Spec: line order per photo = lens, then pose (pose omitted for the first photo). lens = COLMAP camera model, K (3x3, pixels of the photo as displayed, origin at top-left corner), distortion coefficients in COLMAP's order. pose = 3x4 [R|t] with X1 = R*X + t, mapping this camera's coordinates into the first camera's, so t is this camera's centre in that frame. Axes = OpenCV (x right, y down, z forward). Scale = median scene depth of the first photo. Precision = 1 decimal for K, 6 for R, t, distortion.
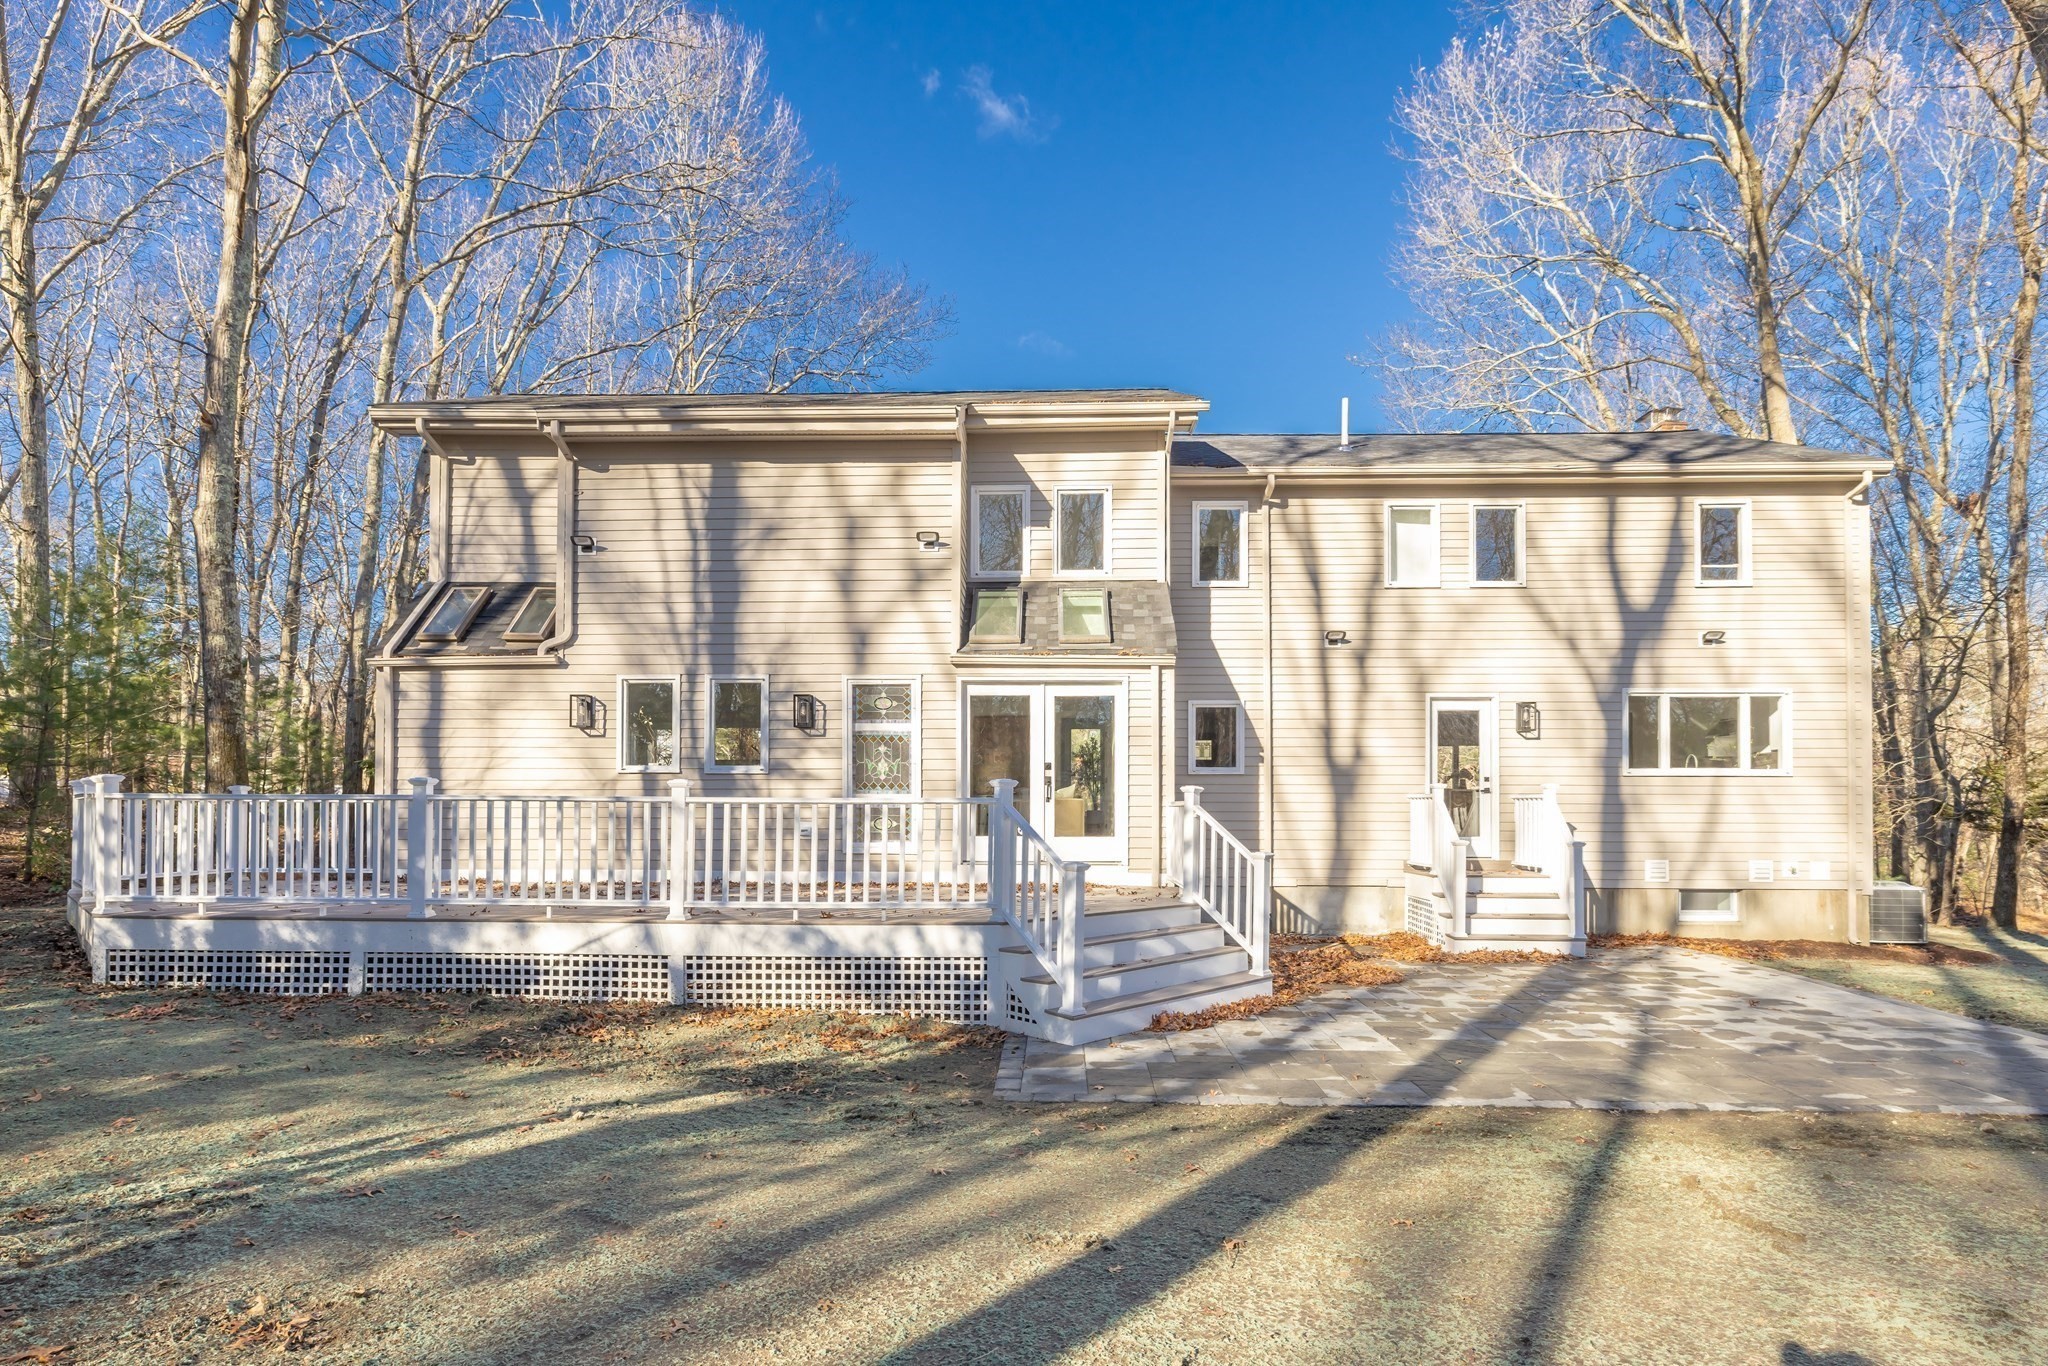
lens RADIAL K [[1100.8, 0, 1016.9], [0, 1100.8, 785.0], [0, 0, 1]] dist [-0.003231, -0.000529]
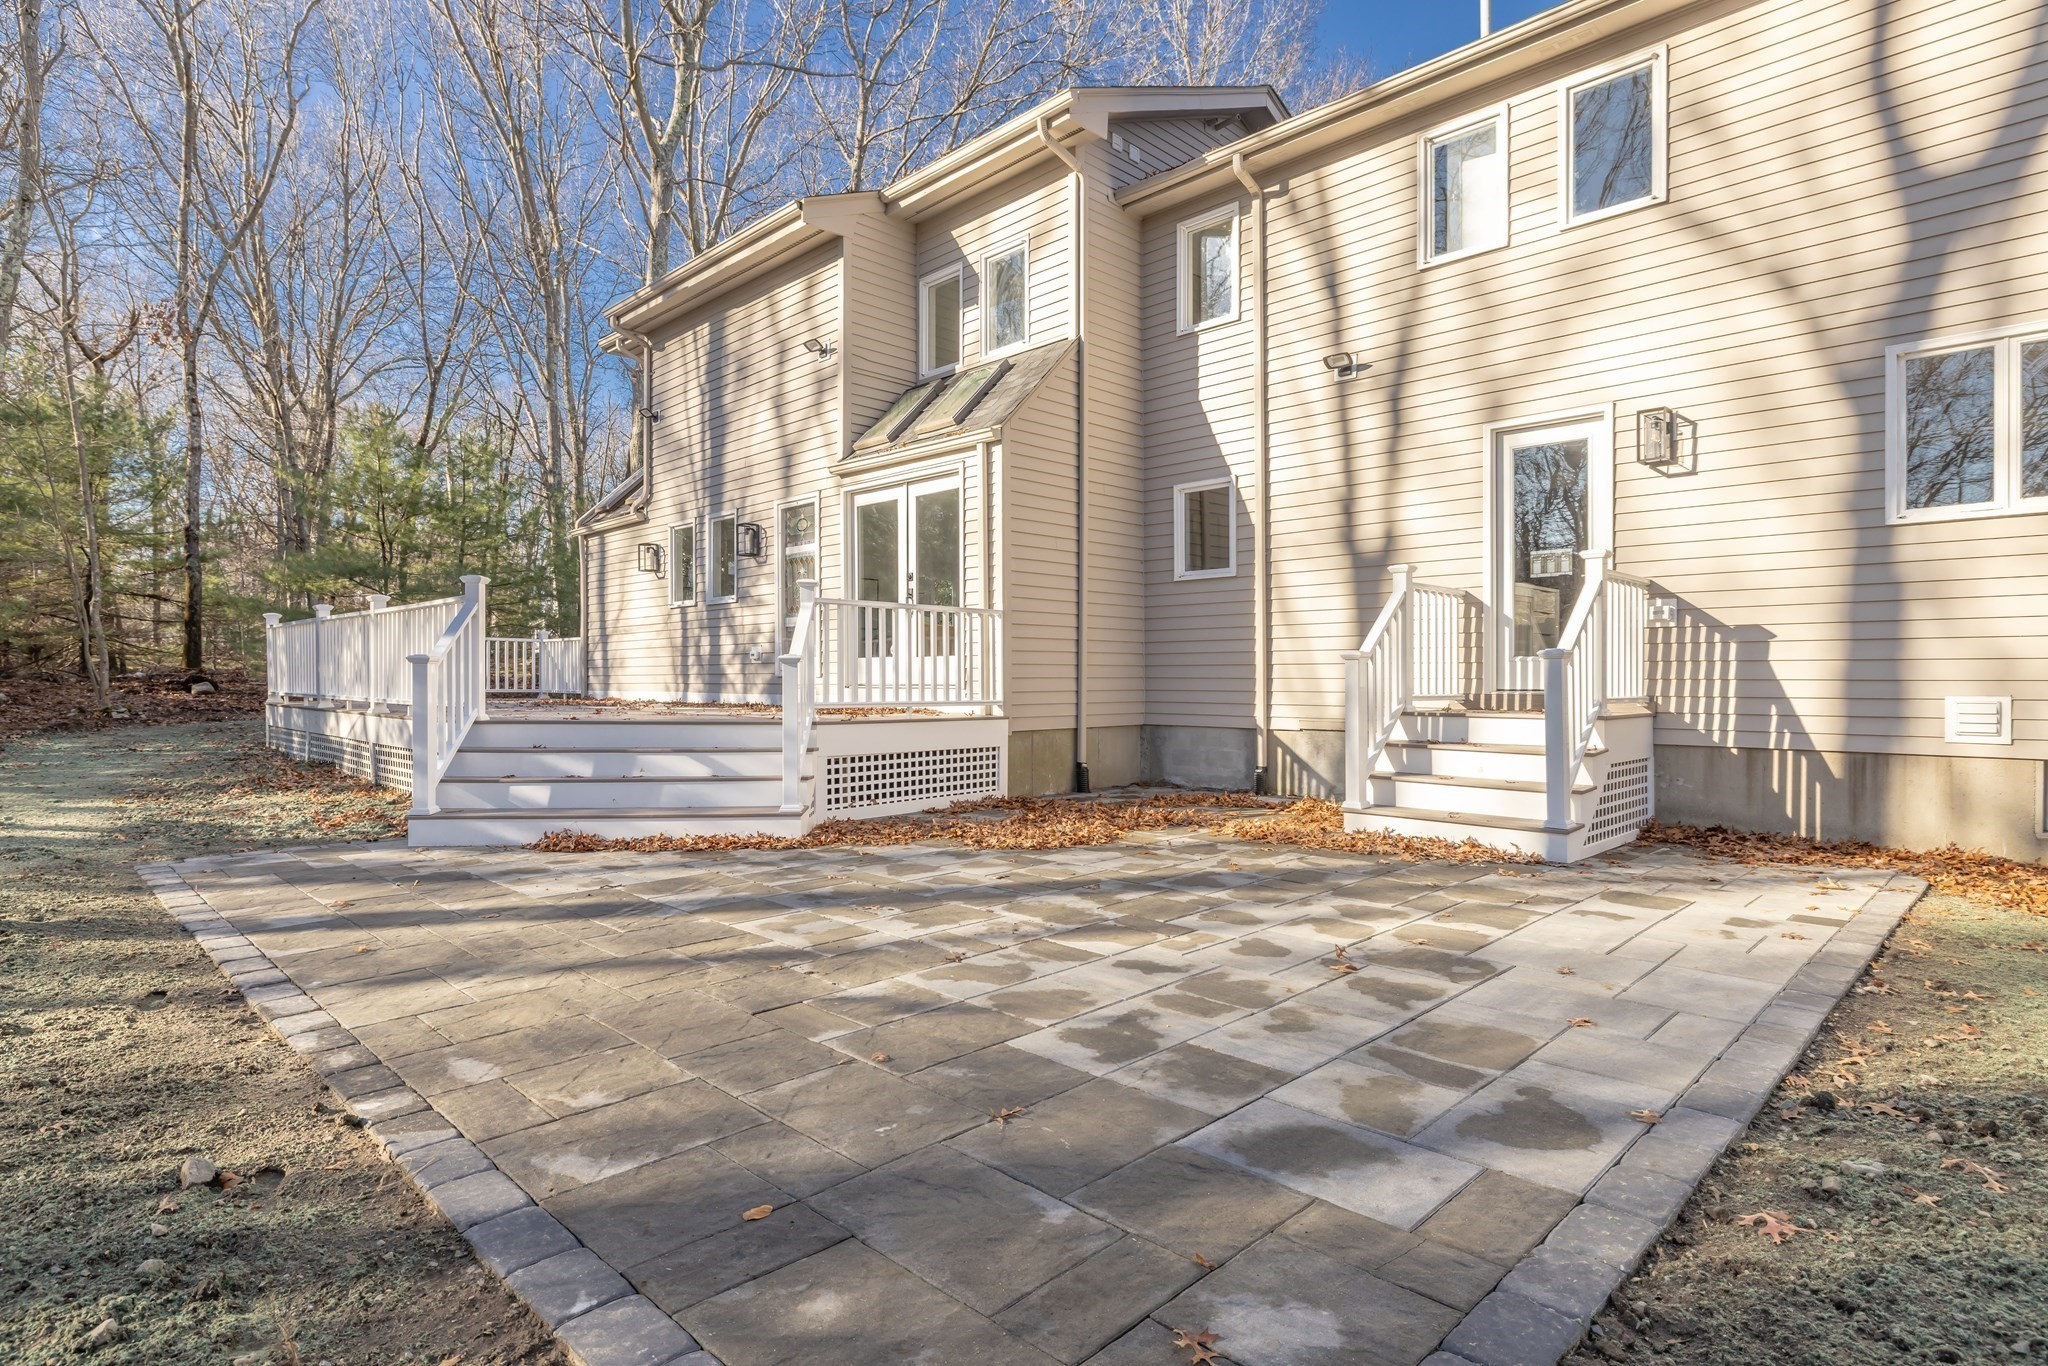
lens RADIAL K [[1061.7, 0, 1024.0], [0, 1061.7, 683.0], [0, 0, 1]] dist [-0.001364, 0.010238]
pose [[0.729786, -0.000377, -0.683676, 0.626533], [0.012502, 0.999840, 0.012794, 0.053868], [0.683562, -0.017884, 0.729674, 0.408871]]
